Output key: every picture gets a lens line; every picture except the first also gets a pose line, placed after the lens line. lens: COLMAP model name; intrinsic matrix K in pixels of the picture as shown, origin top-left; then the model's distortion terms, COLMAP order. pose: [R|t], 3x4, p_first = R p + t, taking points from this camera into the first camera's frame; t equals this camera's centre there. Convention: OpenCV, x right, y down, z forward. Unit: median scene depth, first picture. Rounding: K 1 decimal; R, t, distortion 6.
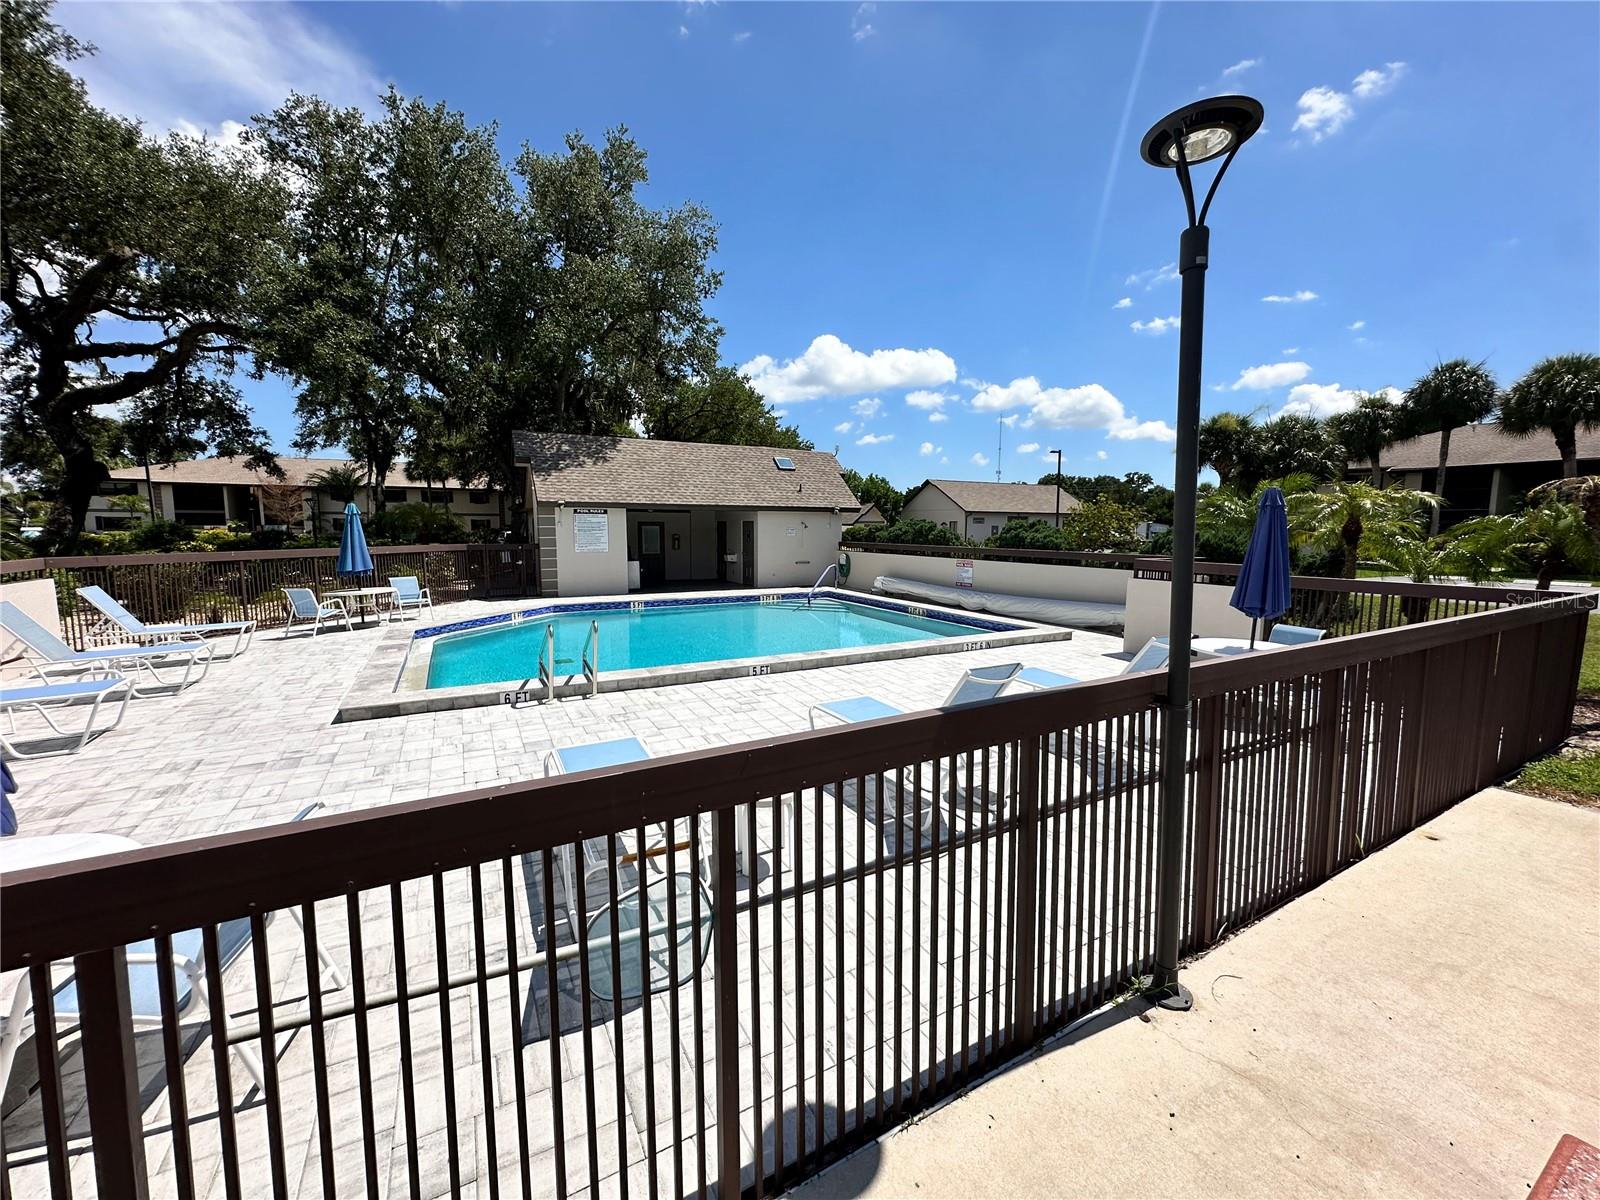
lens RADIAL K [[632.3, 0, 798.6], [0, 632.3, 597.5], [0, 0, 1]] dist [-0.006309, 0.001091]
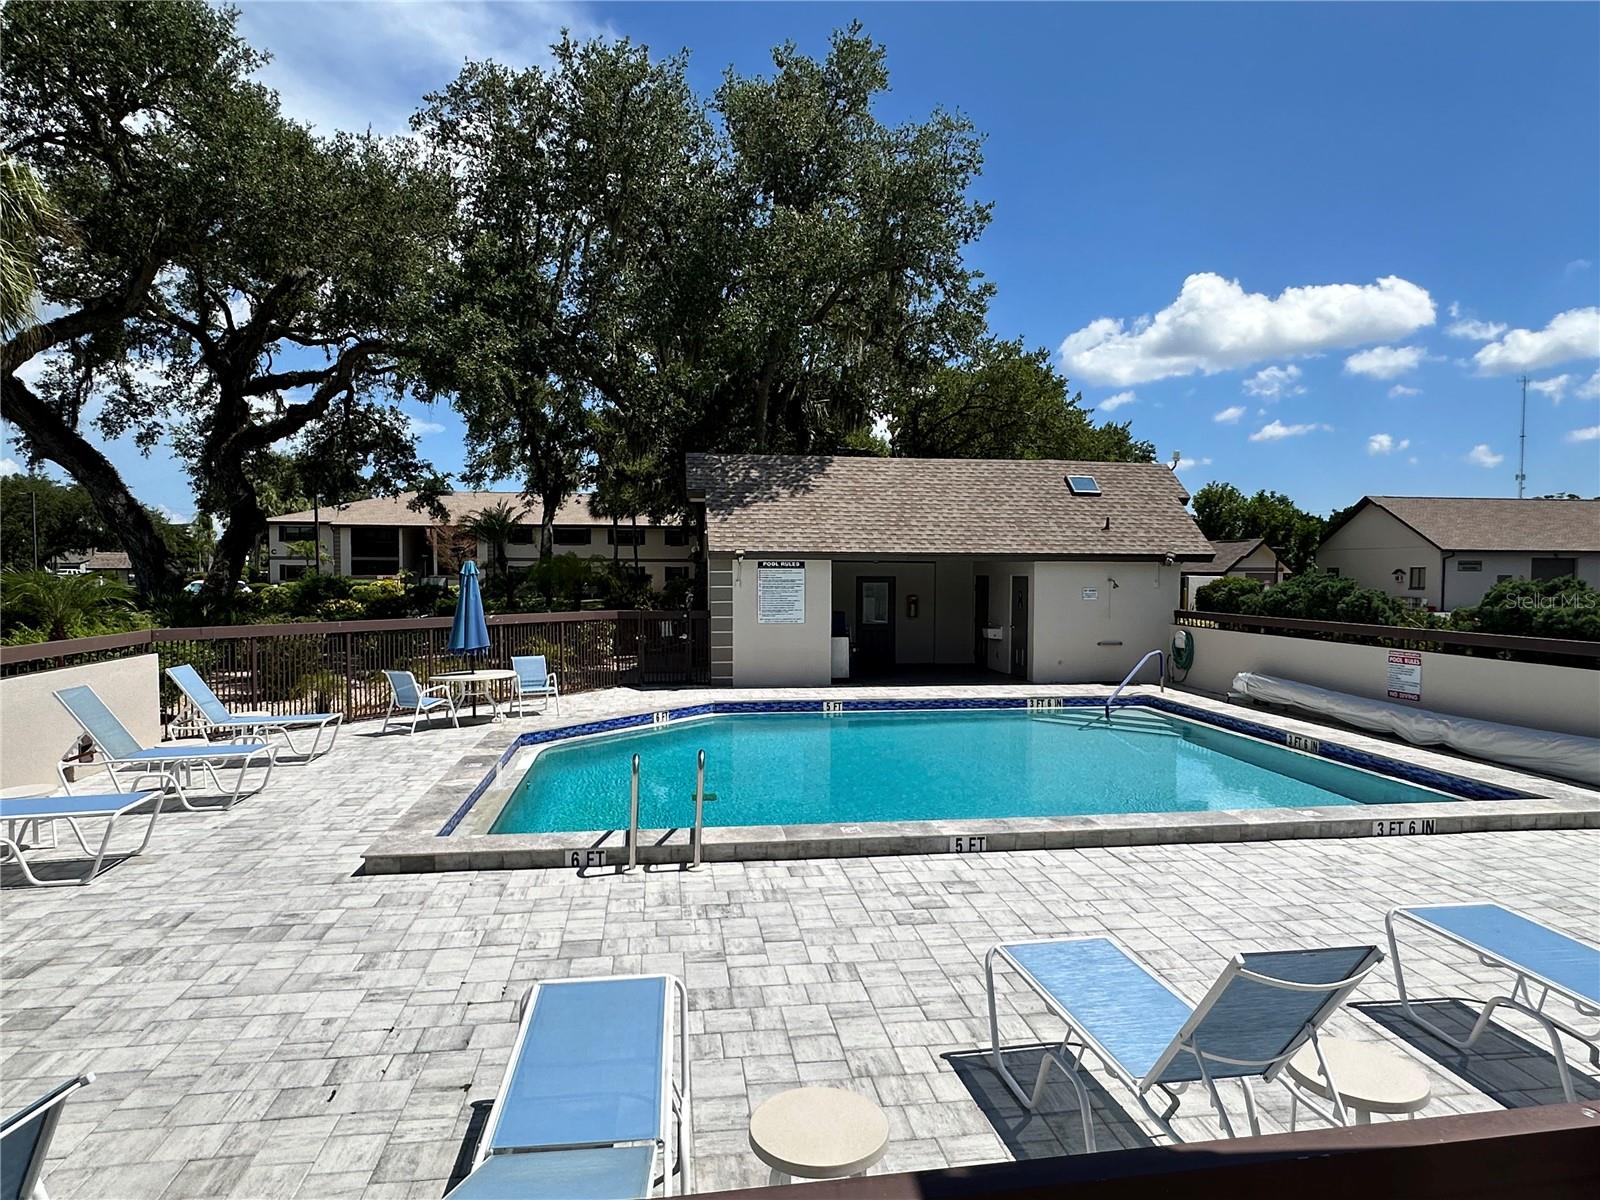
lens RADIAL K [[945.4, 0, 802.6], [0, 945.4, 604.2], [0, 0, 1]] dist [0.000743, -0.002735]
pose [[0.940326, 0.010628, -0.340109, 0.037378], [-0.037251, 0.996720, -0.071846, -0.016543], [0.338230, 0.080228, 0.937637, 0.035738]]
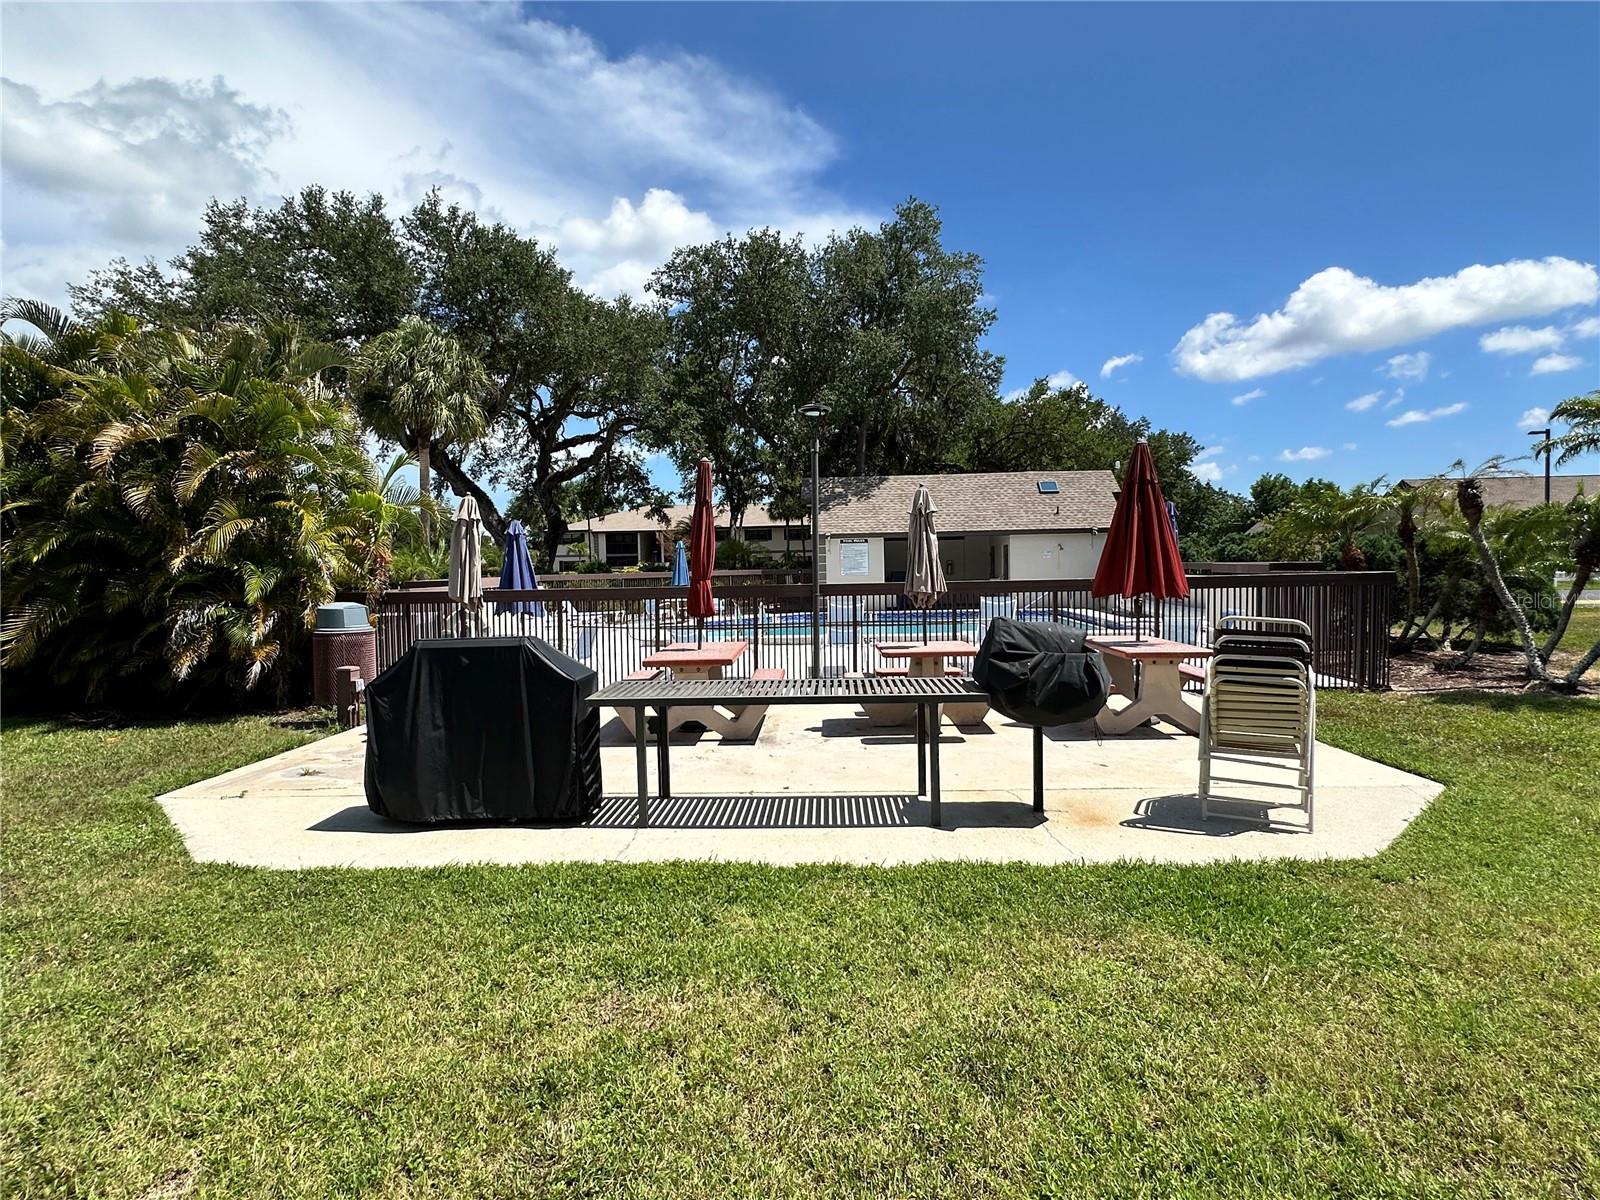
lens RADIAL K [[803.5, 0, 803.6], [0, 803.5, 601.0], [0, 0, 1]] dist [0.021076, 0.001246]
pose [[0.856967, 0.000359, -0.515371, 0.312800], [-0.032855, 0.998004, -0.053937, 0.052153], [0.514323, 0.063155, 0.855268, -0.288321]]
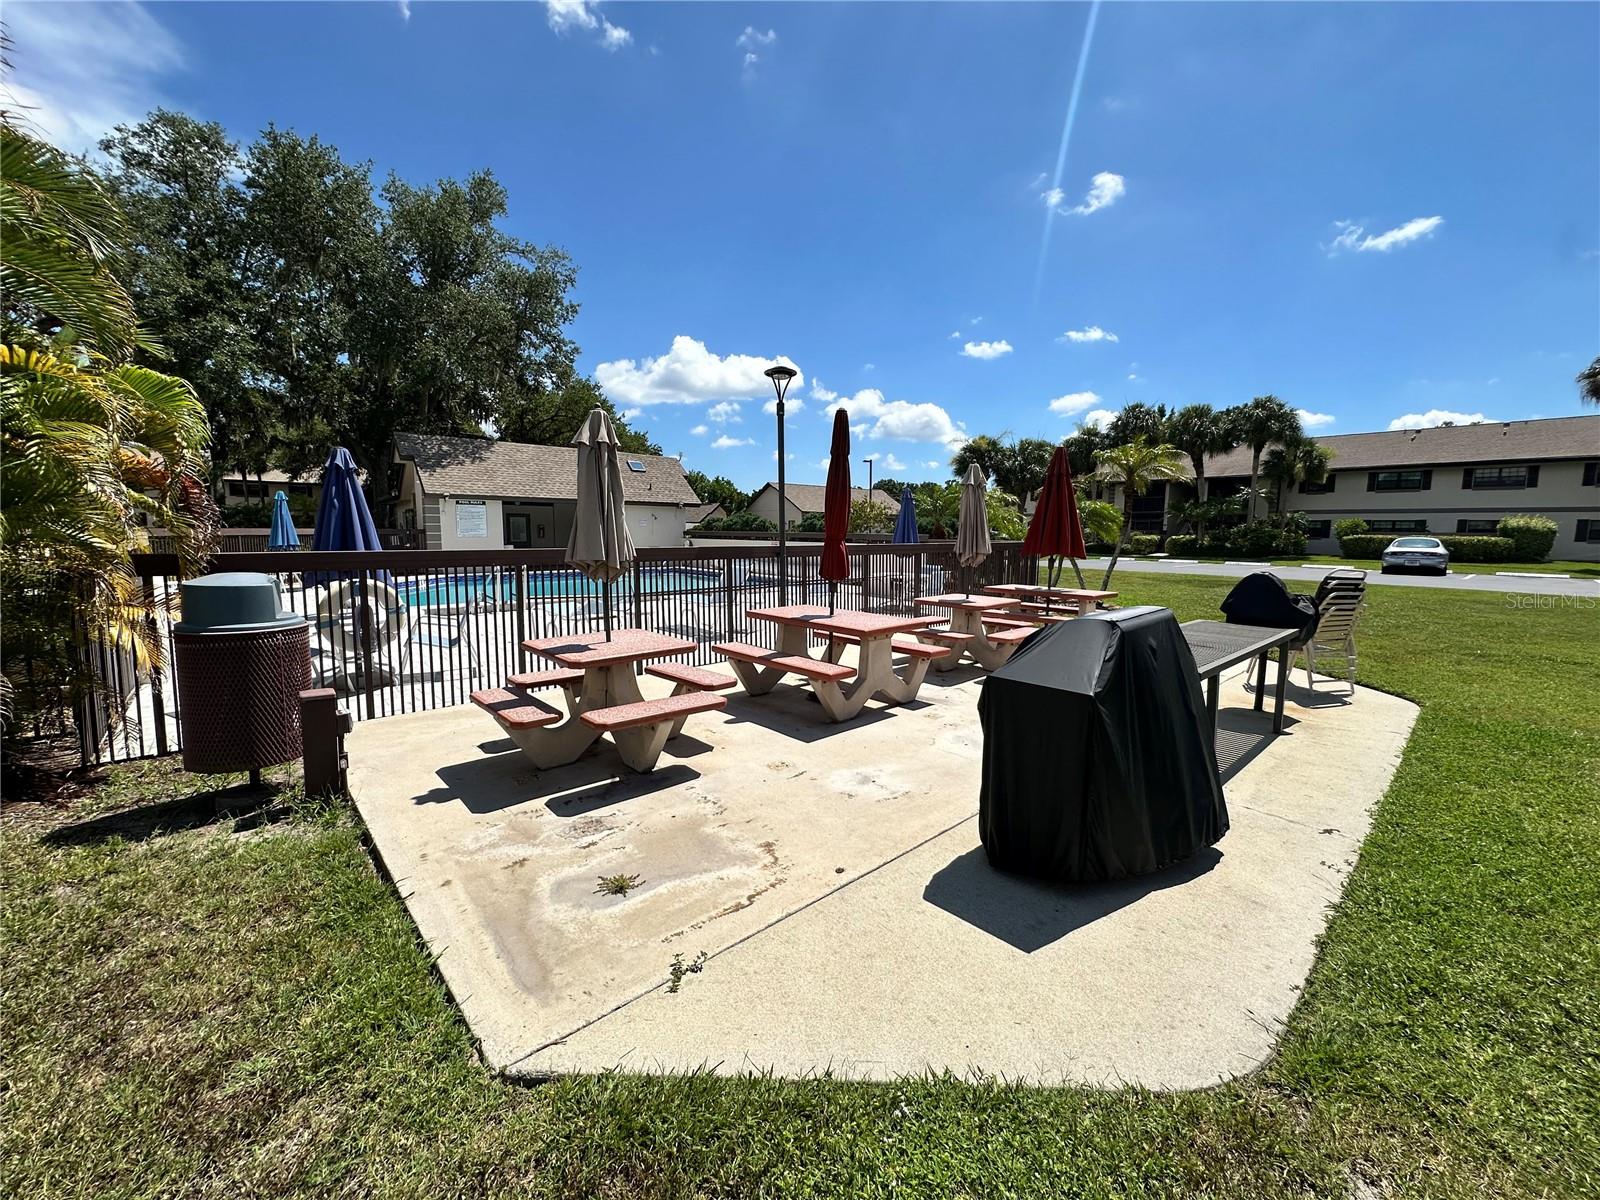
lens RADIAL K [[632.3, 0, 799.8], [0, 632.3, 598.6], [0, 0, 1]] dist [-0.006309, 0.001091]
pose [[0.973948, -0.020820, 0.225812, 0.003887], [0.021226, 0.999774, 0.000628, 0.048400], [-0.225774, 0.004182, 0.974171, -0.254267]]
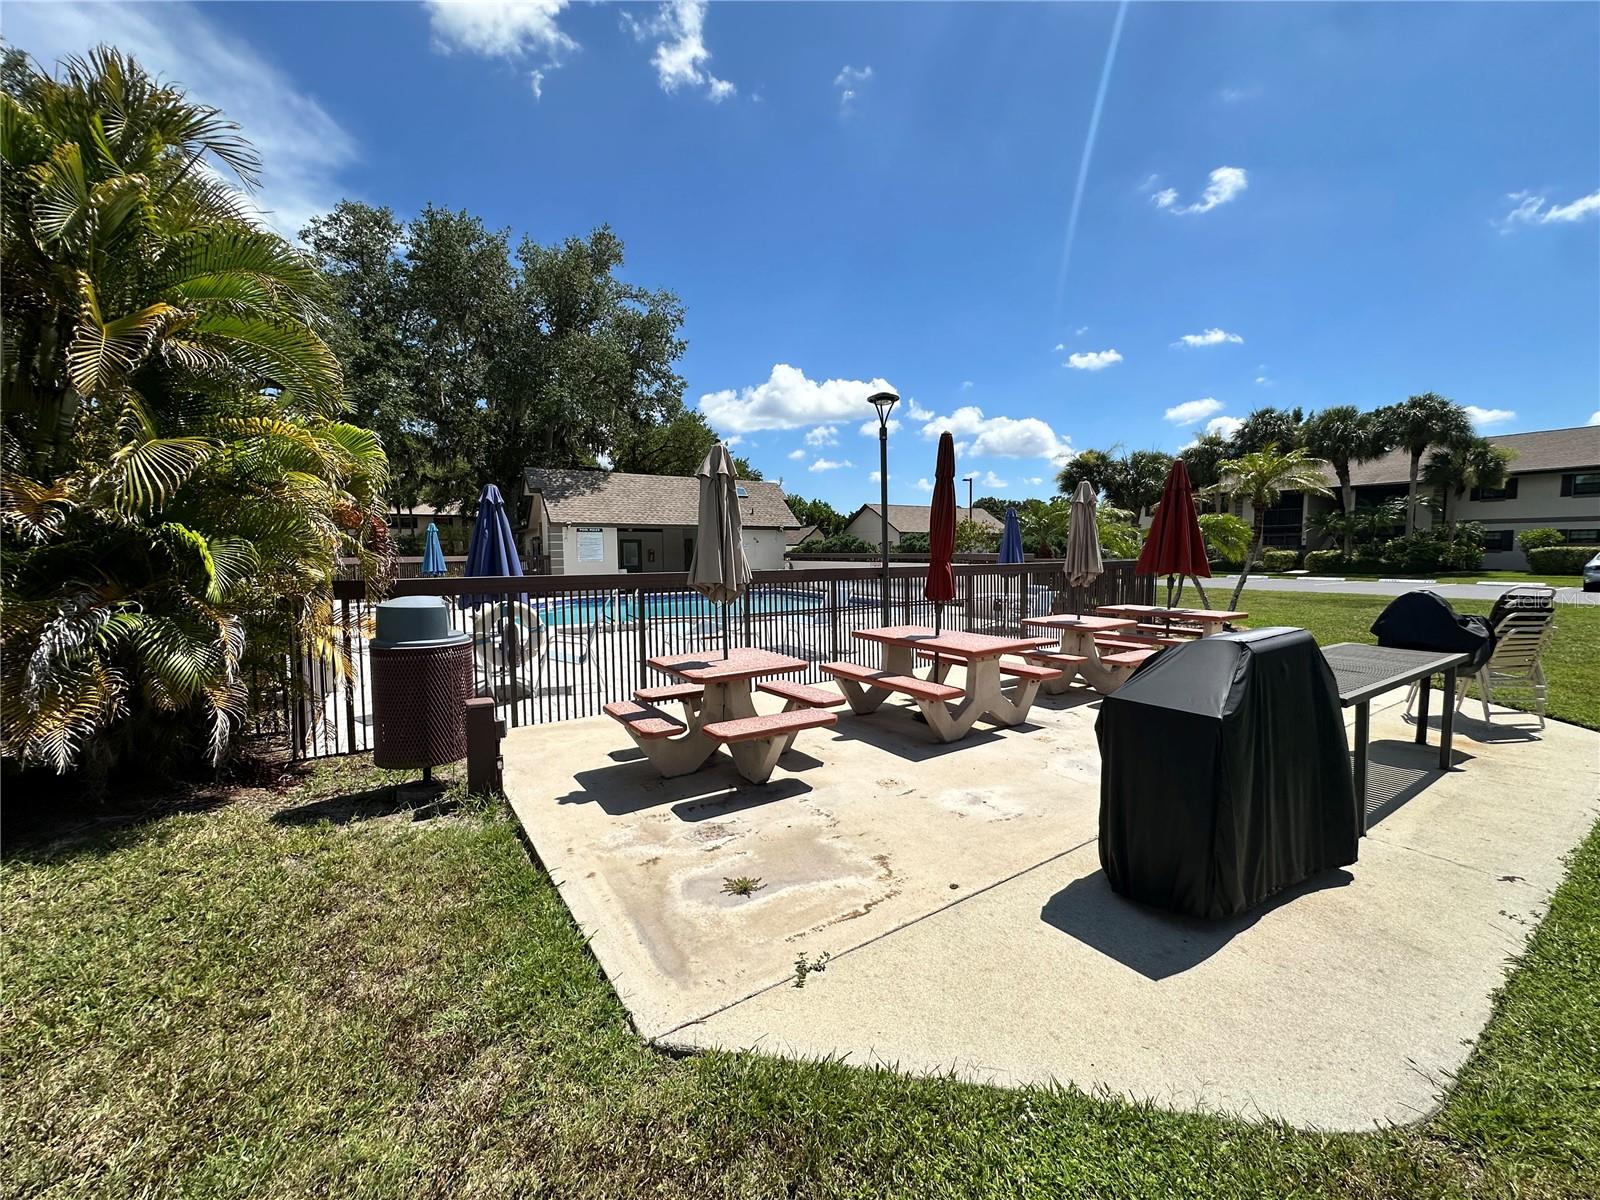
lens RADIAL K [[632.3, 0, 801.3], [0, 632.3, 599.3], [0, 0, 1]] dist [-0.006309, 0.001091]
pose [[0.996812, -0.017041, 0.077950, -0.001058], [0.019801, 0.999199, -0.034775, 0.048589], [-0.077295, 0.036208, 0.996351, -0.260480]]
